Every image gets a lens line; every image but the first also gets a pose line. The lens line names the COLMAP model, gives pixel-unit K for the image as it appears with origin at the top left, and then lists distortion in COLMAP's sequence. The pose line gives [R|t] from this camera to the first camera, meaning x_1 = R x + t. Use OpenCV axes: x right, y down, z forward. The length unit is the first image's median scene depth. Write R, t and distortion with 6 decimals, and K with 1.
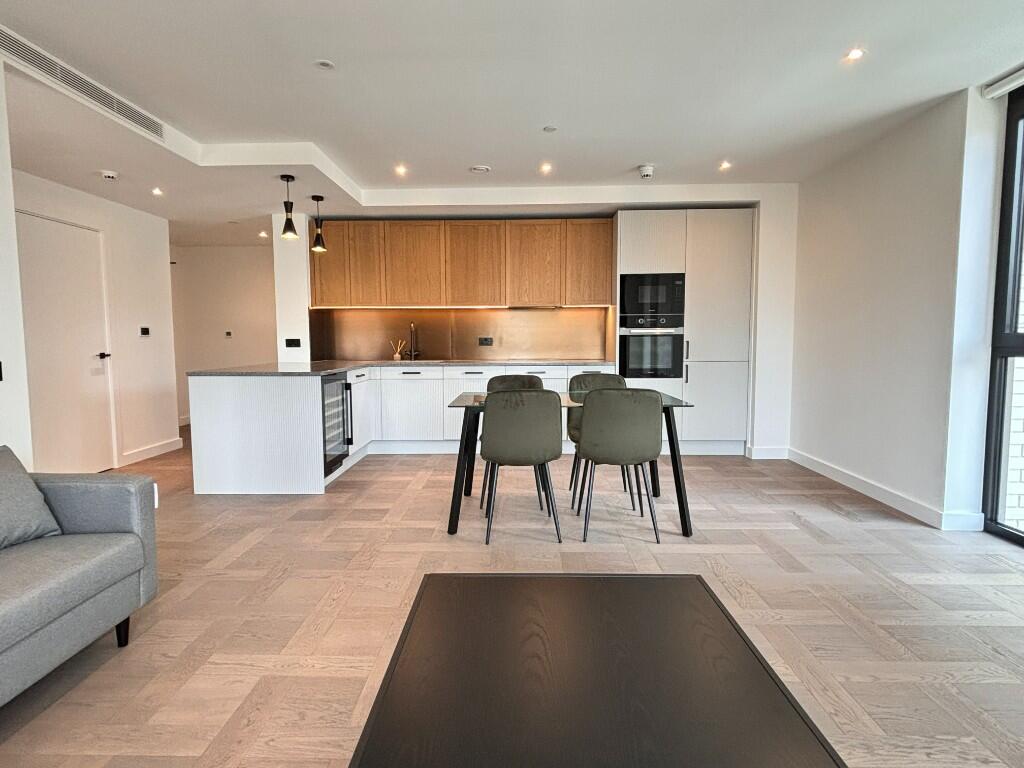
lens RADIAL K [[535.5, 0, 510.8], [0, 535.5, 382.2], [0, 0, 1]] dist [-0.000994, -0.002049]
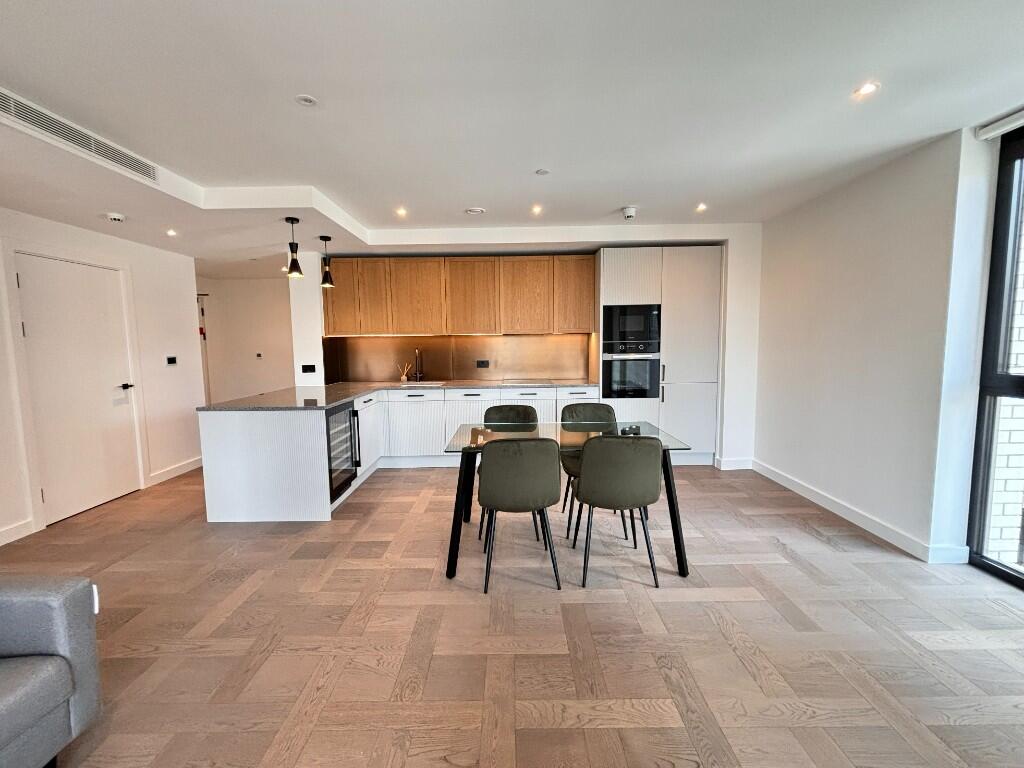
lens RADIAL K [[413.1, 0, 511.4], [0, 413.1, 381.2], [0, 0, 1]] dist [-0.003022, 0.000505]
pose [[0.999743, -0.010570, 0.020037, -0.006115], [0.010289, 0.999848, 0.014085, -0.073256], [-0.020183, -0.013875, 0.999700, 0.180036]]
